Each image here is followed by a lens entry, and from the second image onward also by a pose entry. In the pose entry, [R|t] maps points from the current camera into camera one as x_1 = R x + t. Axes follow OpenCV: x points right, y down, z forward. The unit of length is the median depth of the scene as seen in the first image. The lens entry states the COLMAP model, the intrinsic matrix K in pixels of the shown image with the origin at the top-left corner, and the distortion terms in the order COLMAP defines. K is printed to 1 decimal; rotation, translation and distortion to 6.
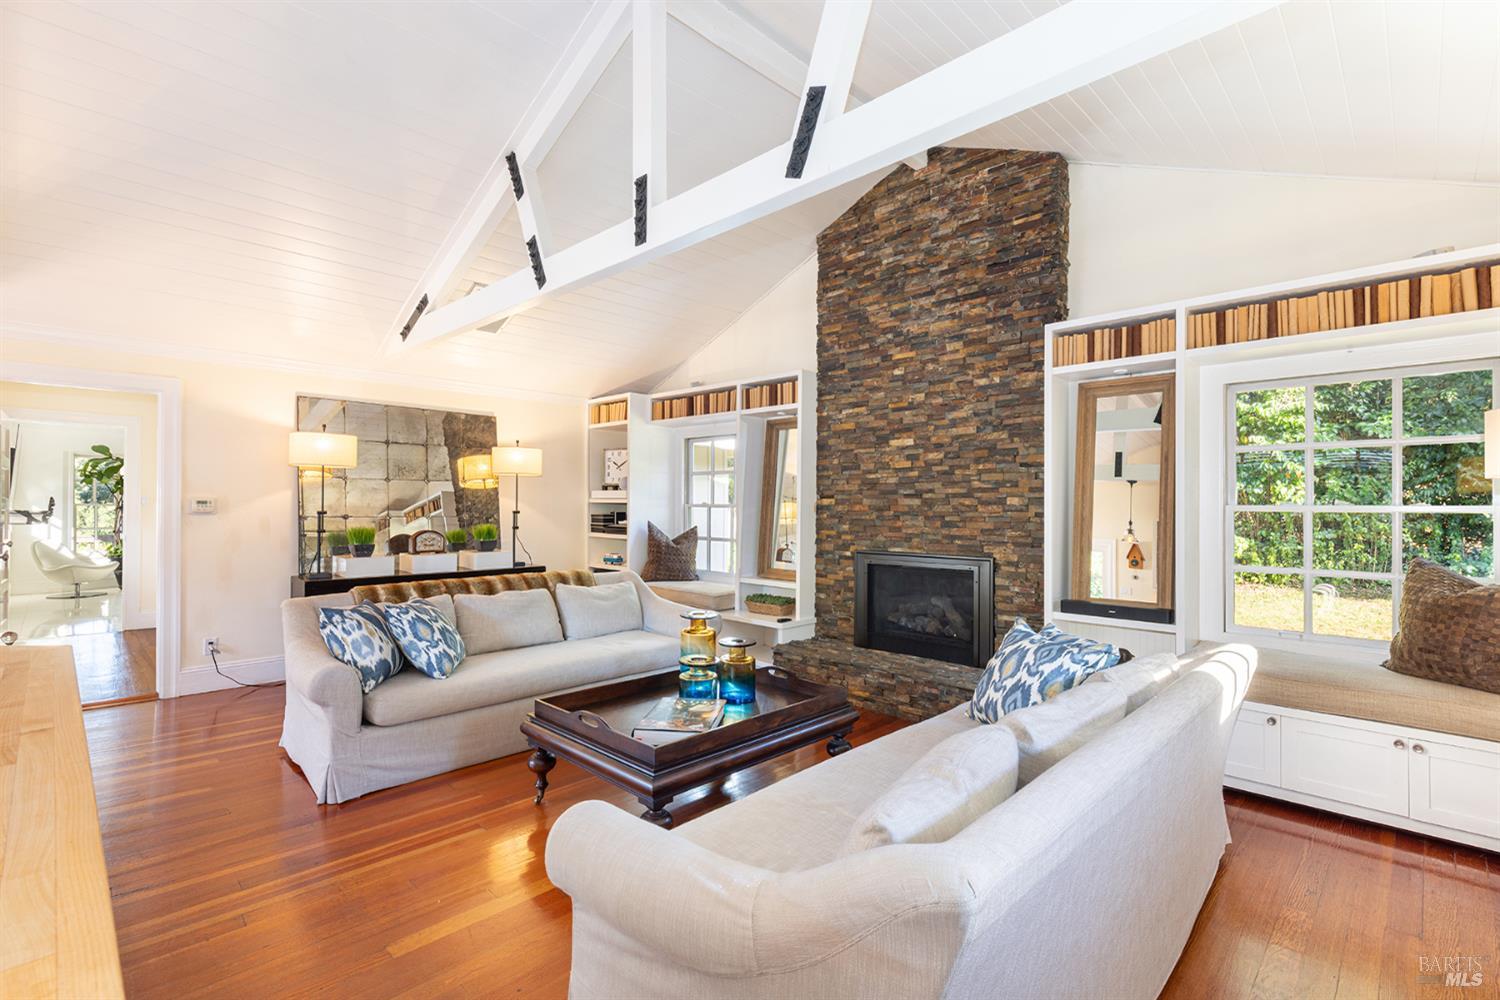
lens RADIAL K [[679.2, 0, 760.3], [0, 679.2, 503.9], [0, 0, 1]] dist [-0.000037, -0.000199]
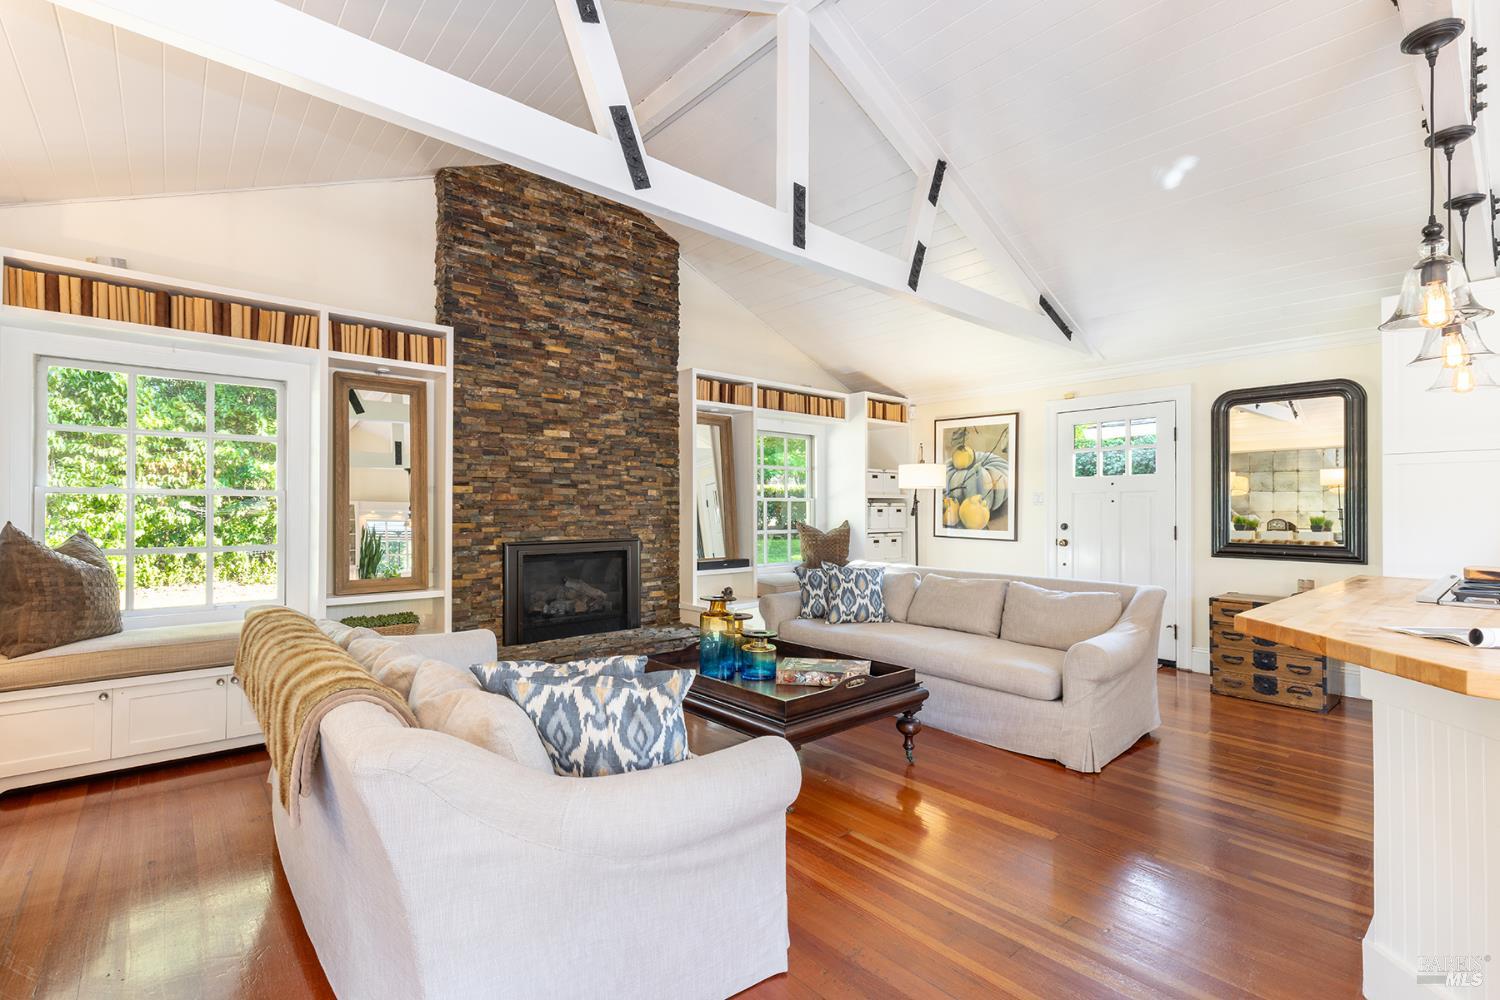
lens RADIAL K [[679.2, 0, 760.6], [0, 679.2, 505.0], [0, 0, 1]] dist [-0.000037, -0.000199]
pose [[0.076144, 0.002833, 0.997093, -0.806696], [-0.001764, 0.999995, -0.002706, 0.020179], [-0.997095, -0.001553, 0.076149, 0.626194]]
